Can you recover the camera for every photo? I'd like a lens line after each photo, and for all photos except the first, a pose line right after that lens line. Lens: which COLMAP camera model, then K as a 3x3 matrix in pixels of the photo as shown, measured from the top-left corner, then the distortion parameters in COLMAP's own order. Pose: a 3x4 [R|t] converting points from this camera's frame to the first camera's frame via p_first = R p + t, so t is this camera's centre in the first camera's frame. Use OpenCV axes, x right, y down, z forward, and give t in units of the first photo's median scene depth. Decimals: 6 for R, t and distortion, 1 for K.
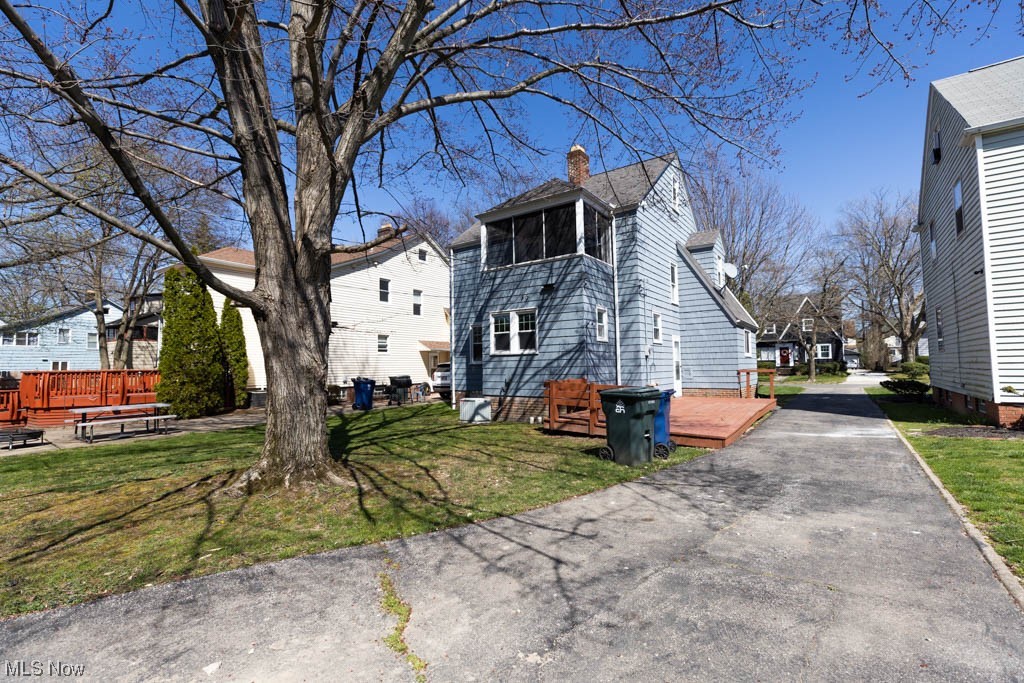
lens RADIAL K [[455.9, 0, 512.0], [0, 455.9, 341.5], [0, 0, 1]] dist [0.002909, 0.000344]
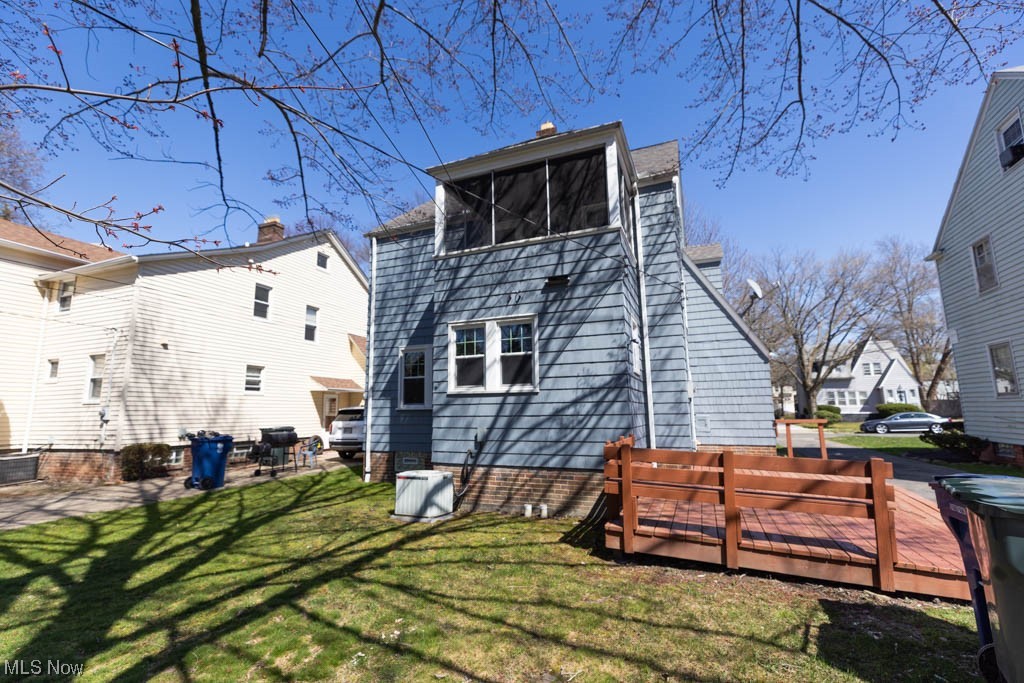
lens RADIAL K [[455.9, 0, 512.0], [0, 455.9, 341.5], [0, 0, 1]] dist [0.002909, 0.000344]
pose [[0.974078, 0.039558, 0.222729, -0.100251], [-0.016791, 0.994519, -0.103198, 0.021368], [-0.225590, 0.096783, 0.969403, 0.401324]]
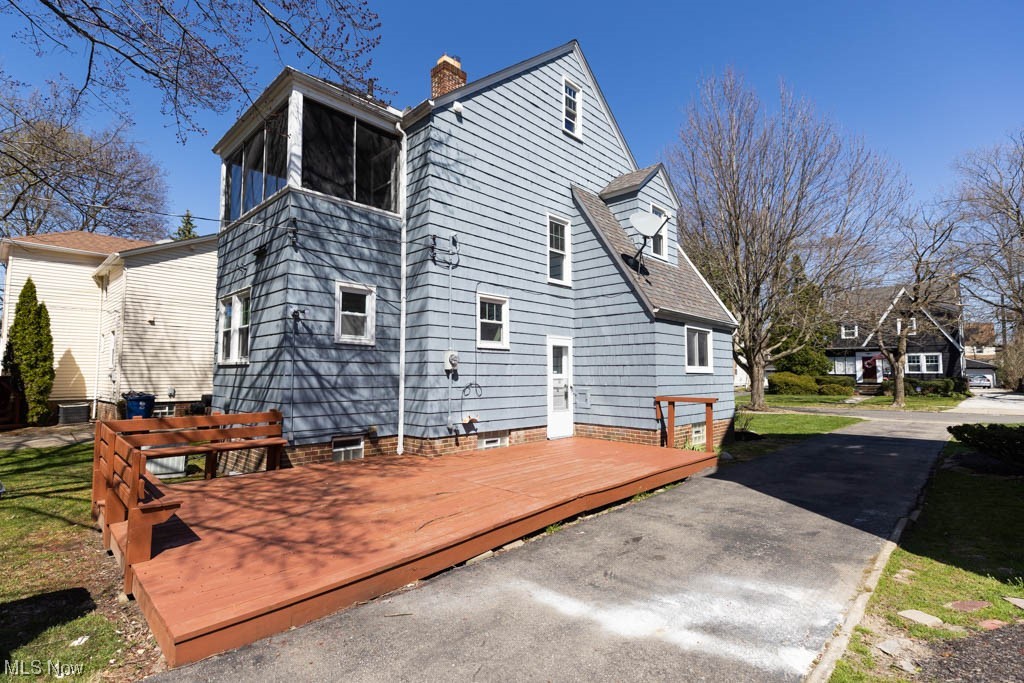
lens RADIAL K [[486.3, 0, 475.3], [0, 486.3, 341.4], [0, 0, 1]] dist [0.002237, 0.000180]
pose [[0.983238, 0.005760, -0.182234, 0.425067], [-0.007774, 0.999916, -0.010342, 0.001645], [0.182159, 0.011585, 0.983201, 0.398814]]
